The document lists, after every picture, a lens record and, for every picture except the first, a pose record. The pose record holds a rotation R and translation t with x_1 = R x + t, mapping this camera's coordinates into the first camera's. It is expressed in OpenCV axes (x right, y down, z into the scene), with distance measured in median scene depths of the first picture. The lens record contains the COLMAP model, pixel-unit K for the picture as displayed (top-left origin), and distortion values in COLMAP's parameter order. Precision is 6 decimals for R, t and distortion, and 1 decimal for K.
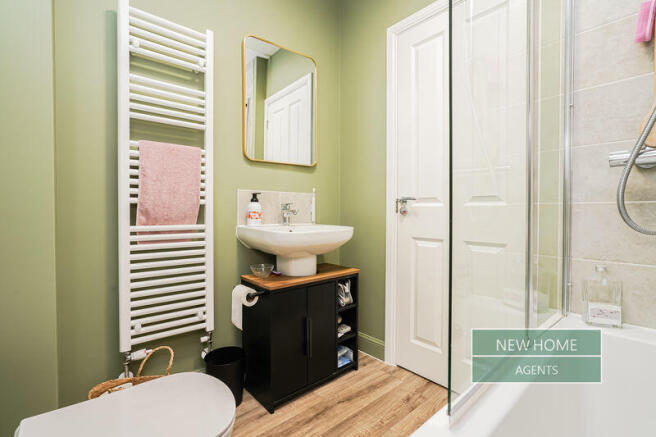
lens RADIAL K [[303.9, 0, 325.7], [0, 303.9, 215.1], [0, 0, 1]] dist [-0.018965, 0.005583]
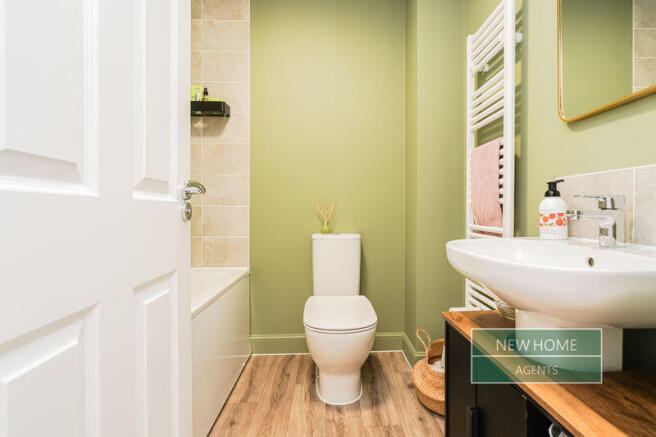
lens RADIAL K [[303.9, 0, 326.6], [0, 303.9, 216.4], [0, 0, 1]] dist [-0.018965, 0.005583]
pose [[-0.671687, 0.021029, -0.740537, 0.734797], [0.009913, 0.999763, 0.019400, -0.013428], [0.740769, 0.005690, -0.671736, 1.190300]]
